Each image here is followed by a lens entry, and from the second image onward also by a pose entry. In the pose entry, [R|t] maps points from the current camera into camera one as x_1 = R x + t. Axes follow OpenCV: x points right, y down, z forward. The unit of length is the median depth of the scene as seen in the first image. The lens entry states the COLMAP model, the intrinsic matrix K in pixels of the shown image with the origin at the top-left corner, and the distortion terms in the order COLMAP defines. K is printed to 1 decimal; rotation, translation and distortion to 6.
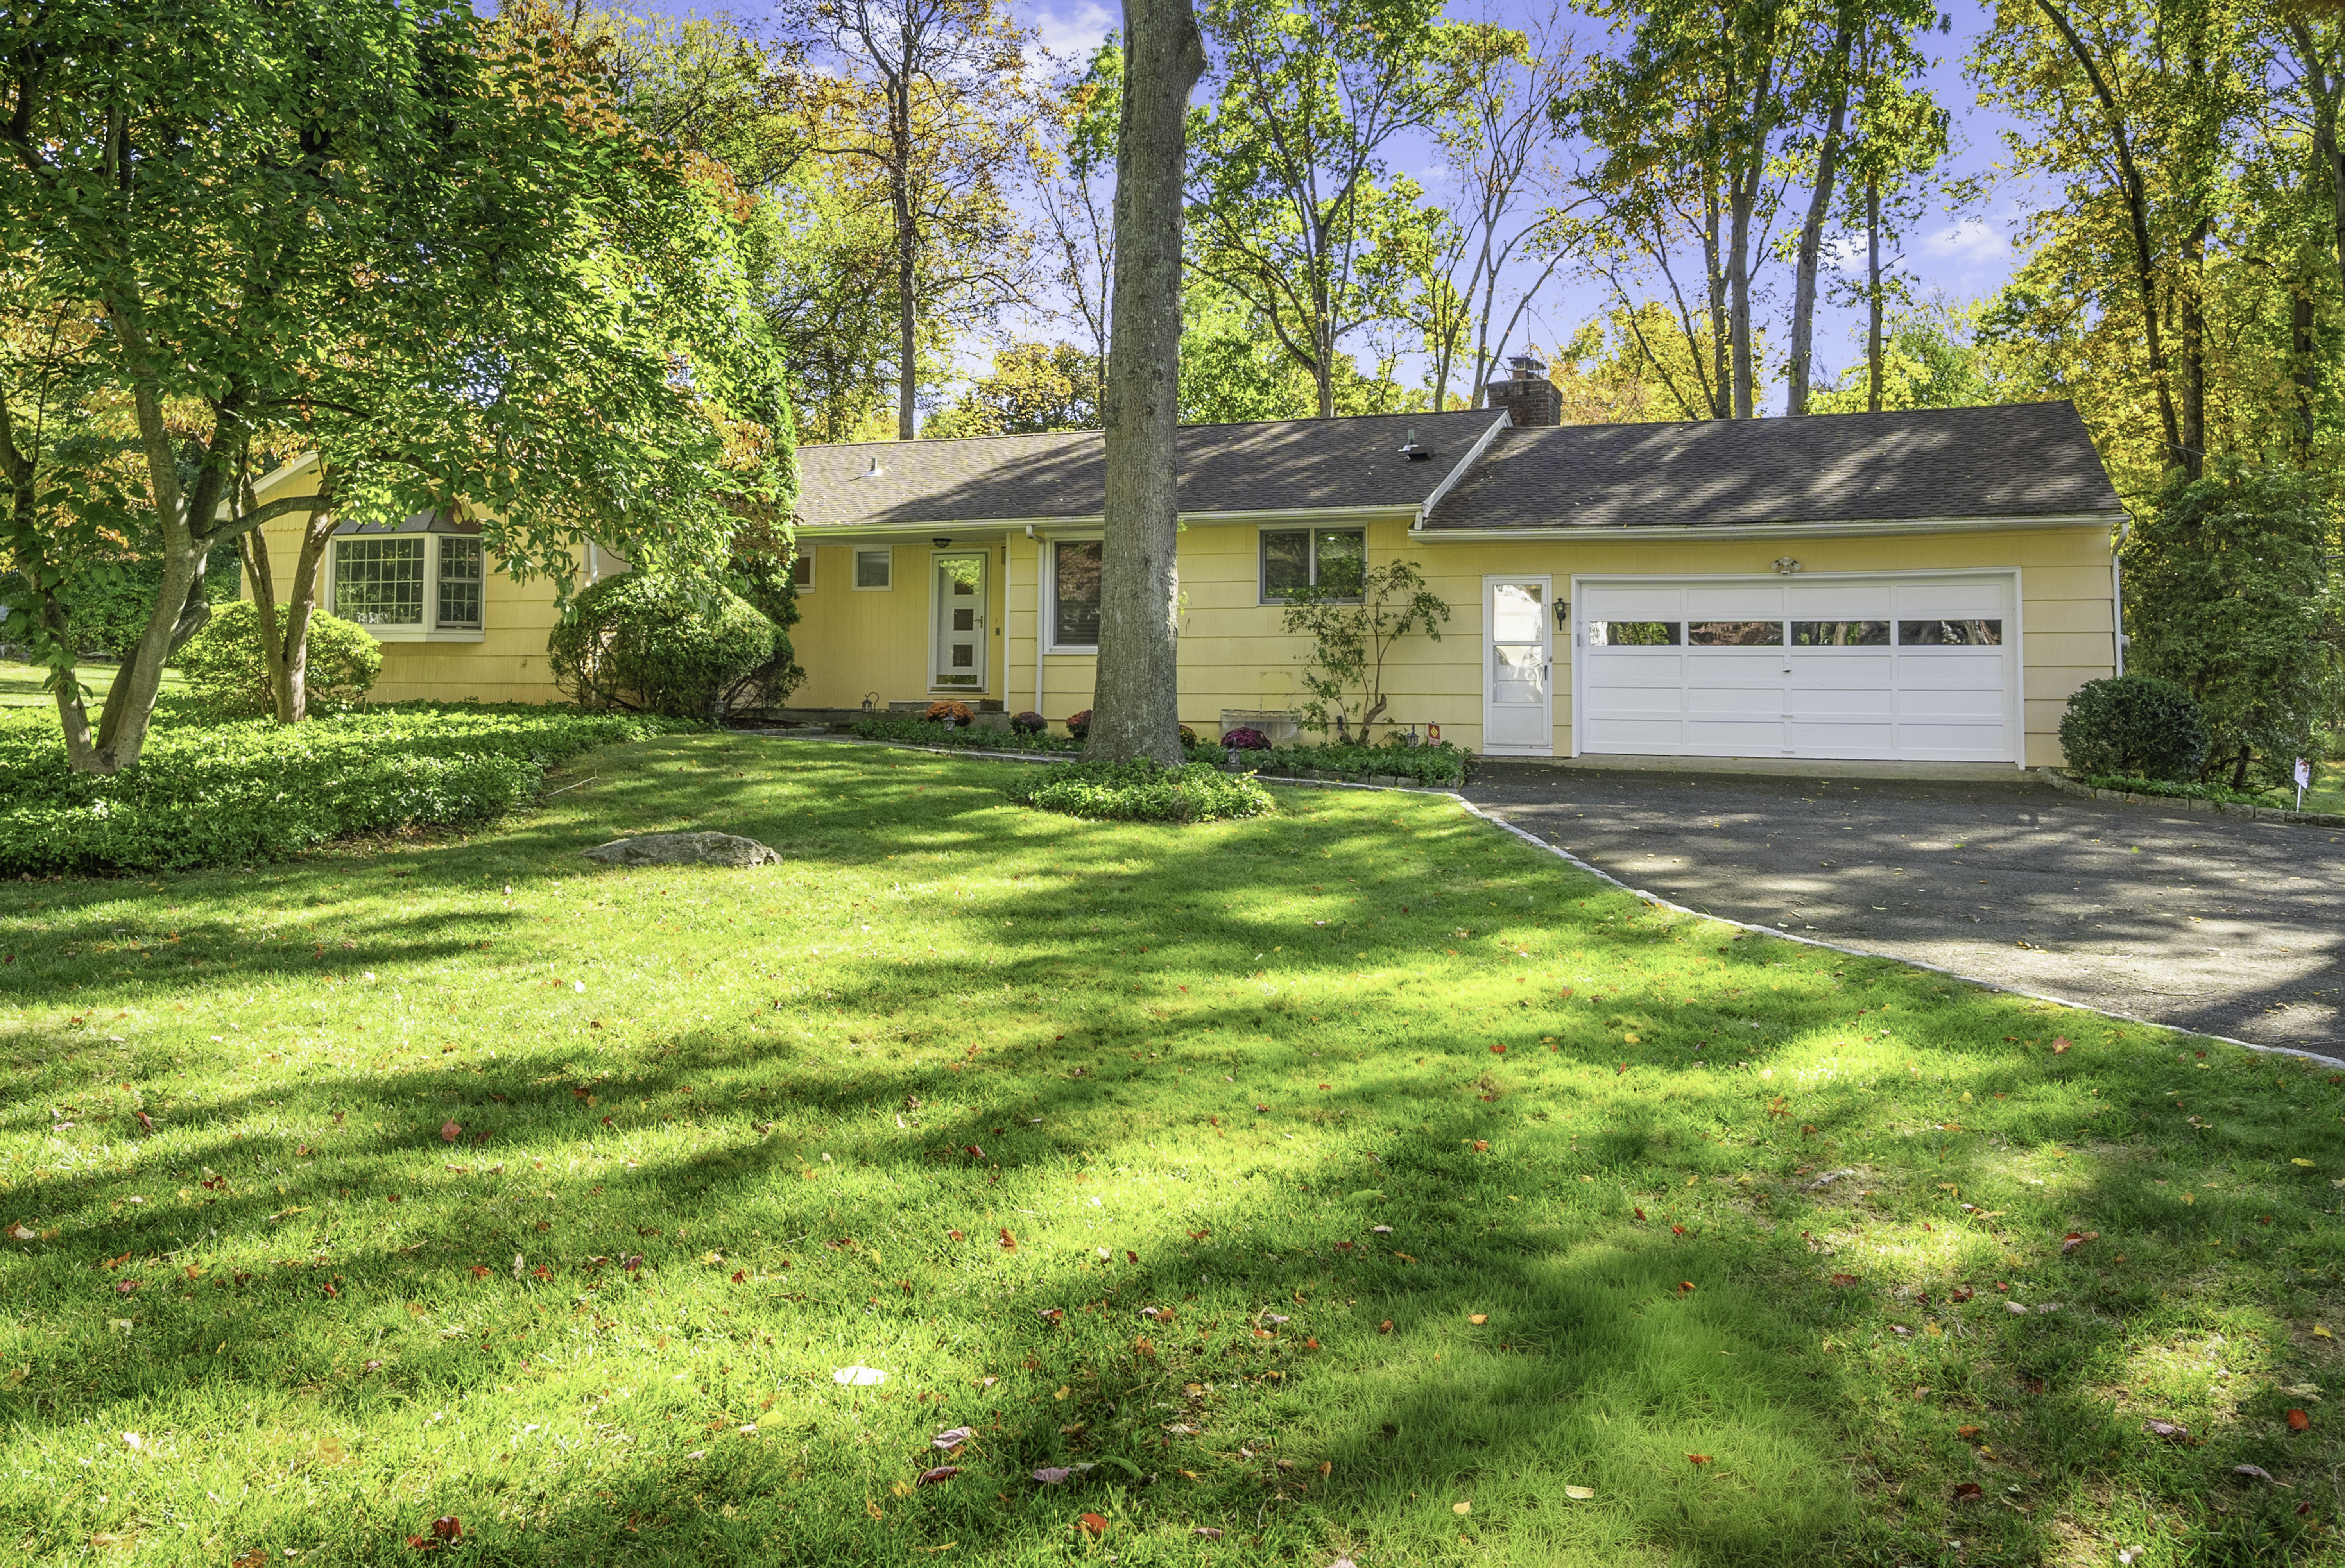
lens RADIAL K [[1726.4, 0, 1172.5], [0, 1726.4, 784.0], [0, 0, 1]] dist [-0.004791, -0.002791]
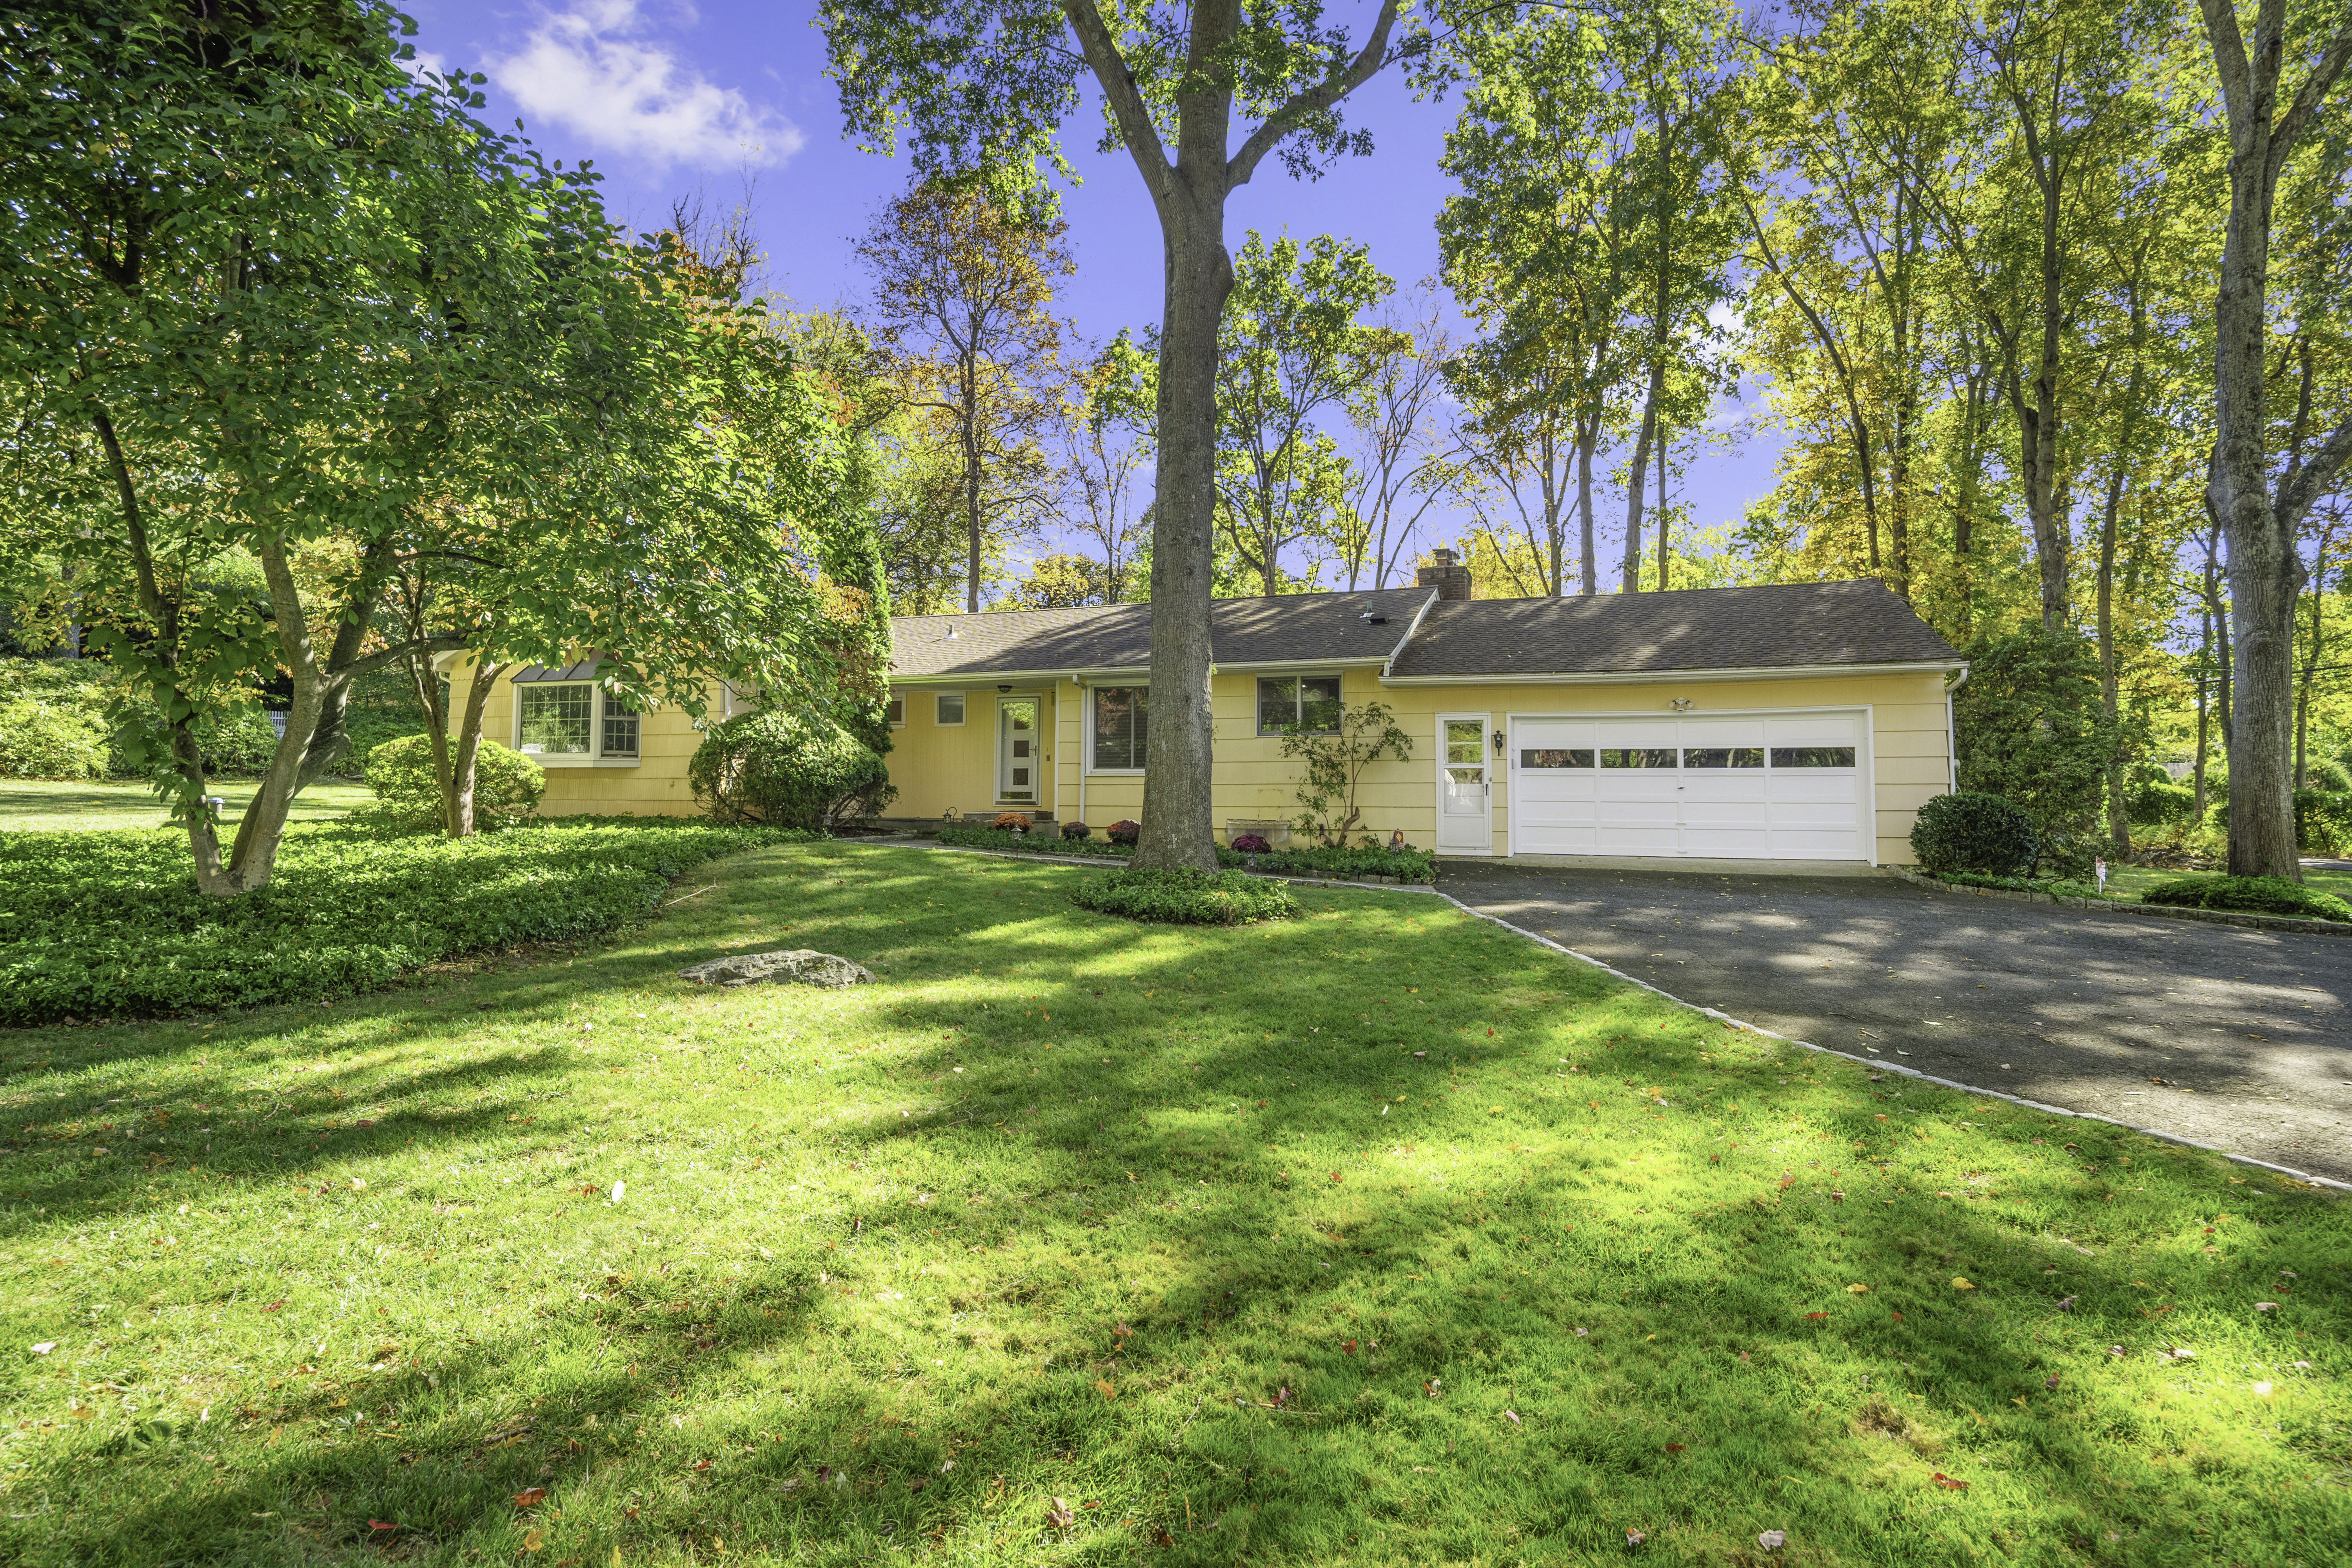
lens RADIAL K [[1153.0, 0, 1175.5], [0, 1153.0, 828.2], [0, 0, 1]] dist [0.000404, 0.000119]
pose [[0.999669, -0.003823, 0.025458, -0.030375], [0.004470, 0.999667, -0.025418, -0.014360], [-0.025352, 0.025523, 0.999353, 0.148825]]
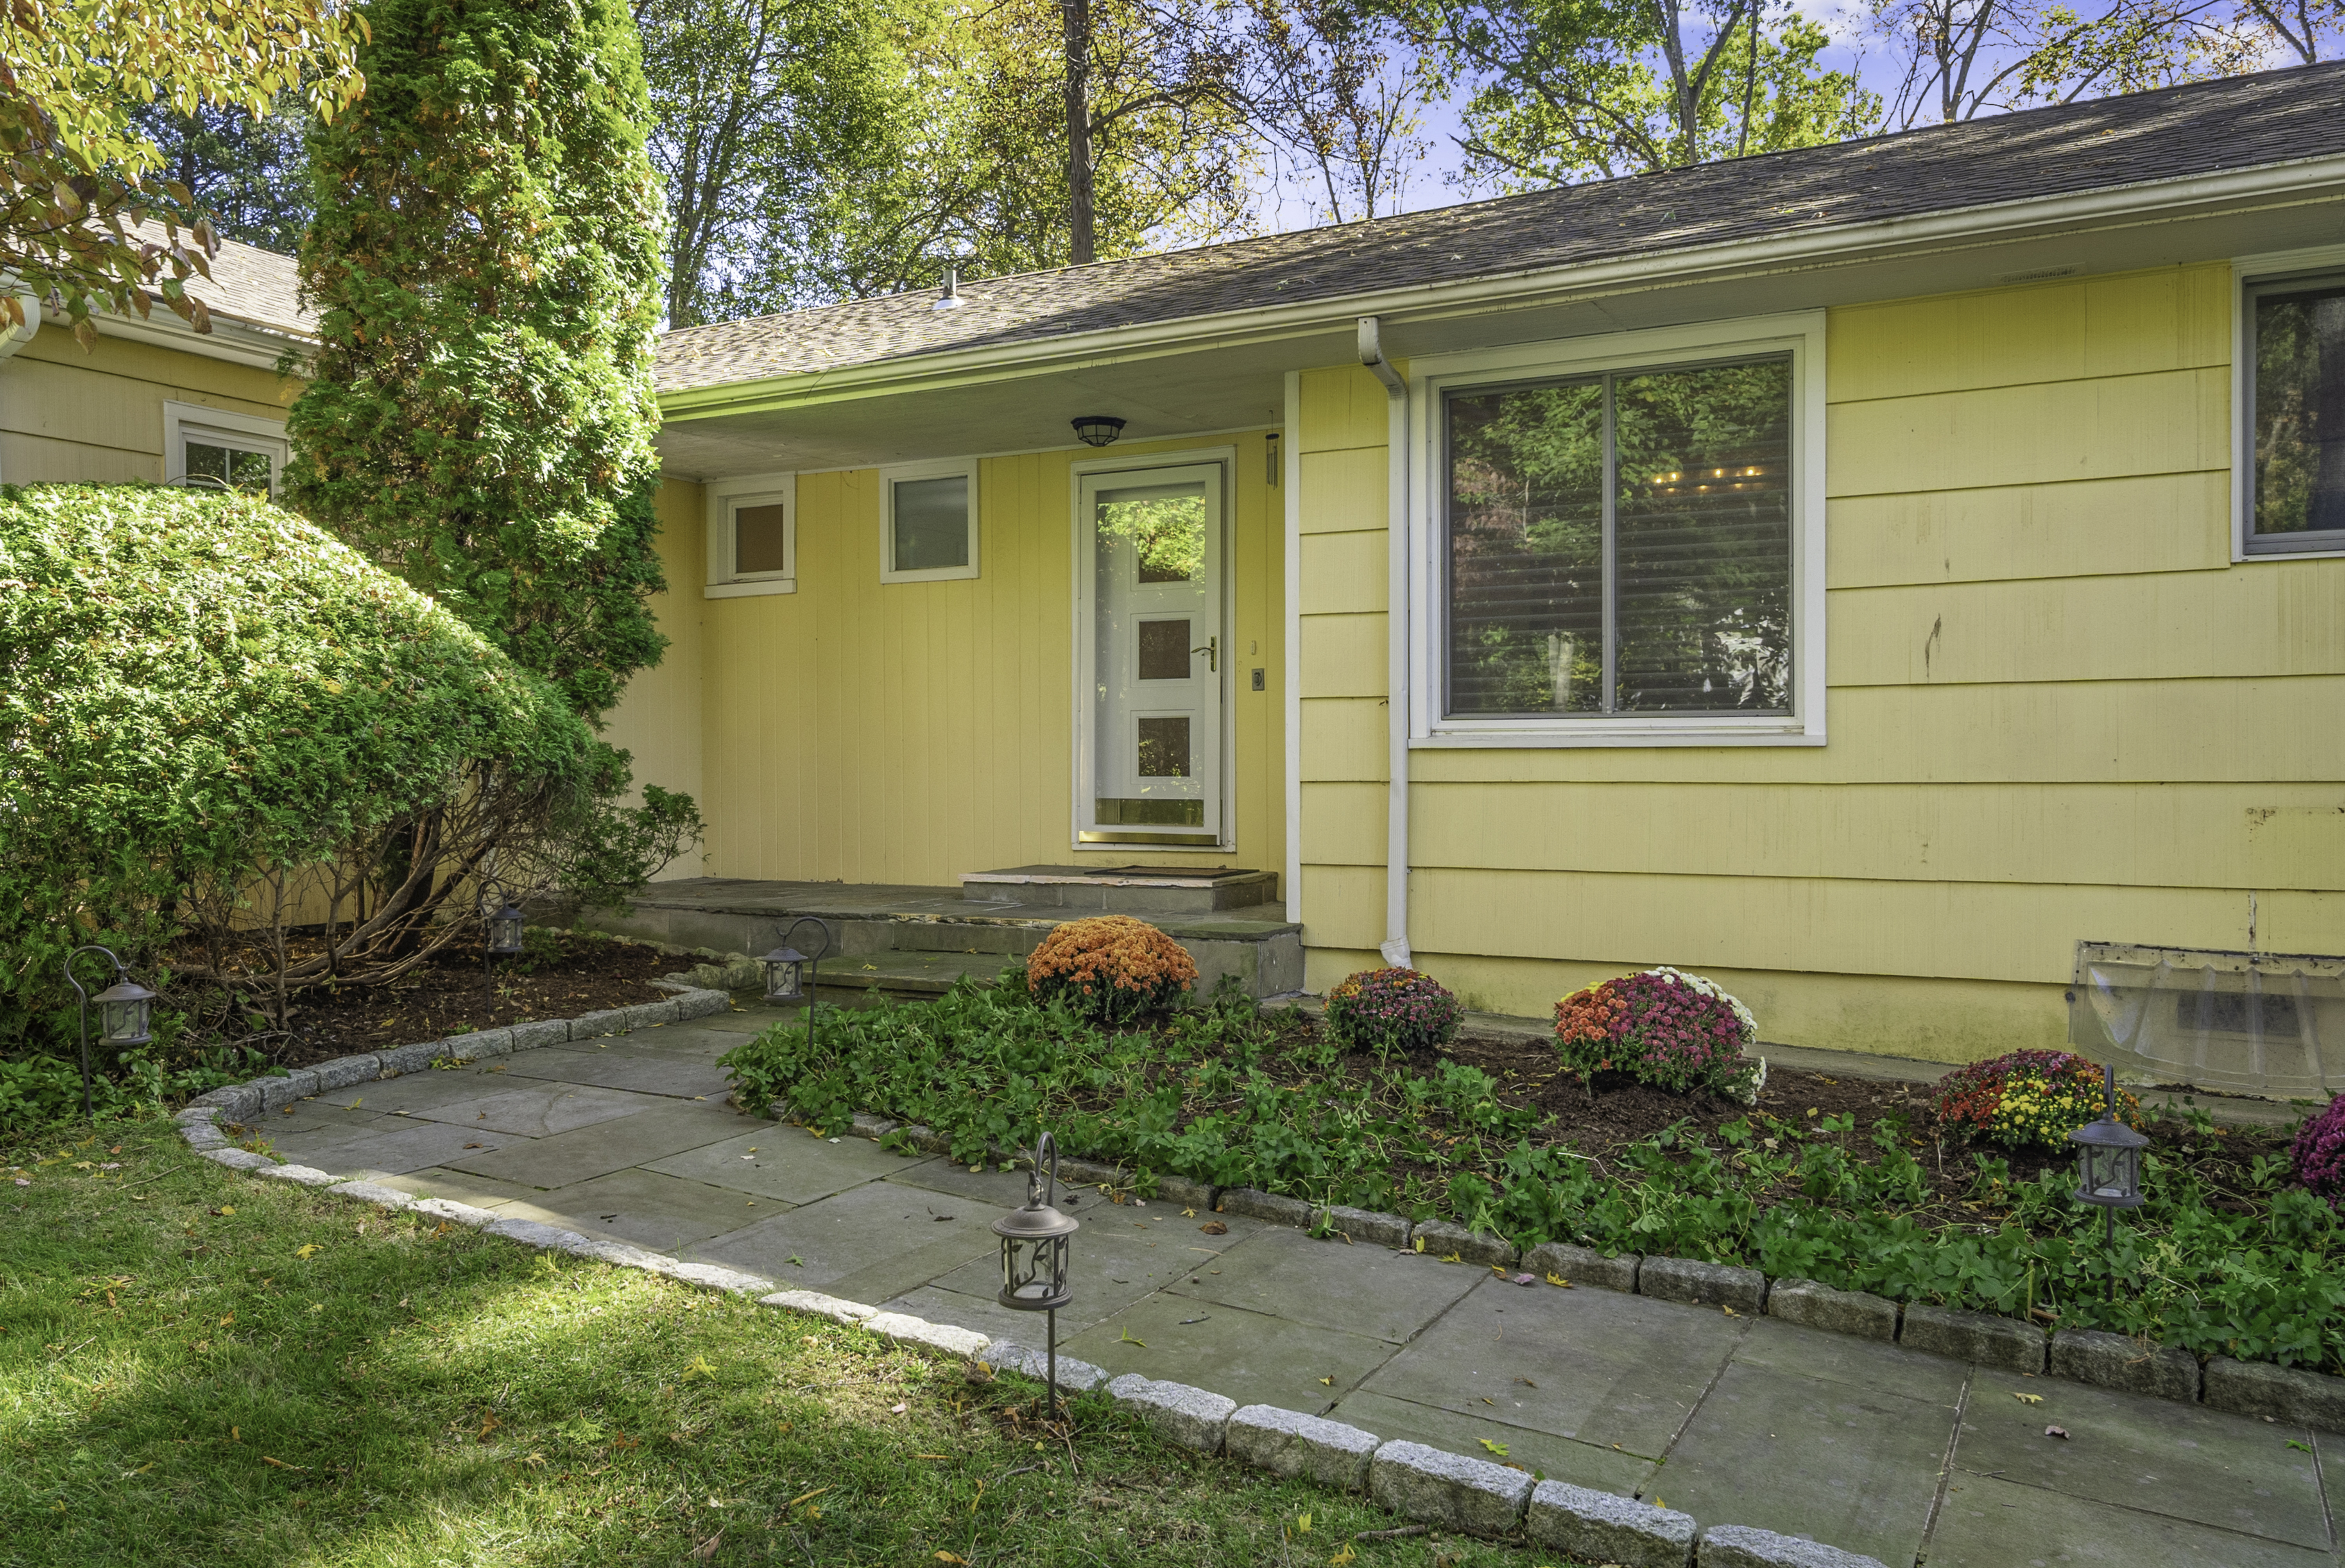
lens RADIAL K [[1726.4, 0, 1172.5], [0, 1726.4, 784.0], [0, 0, 1]] dist [-0.004791, -0.002791]
pose [[0.991782, -0.013033, -0.127273, -0.078508], [0.009077, 0.999459, -0.031609, -0.058900], [0.127616, 0.030194, 0.991364, 0.683008]]
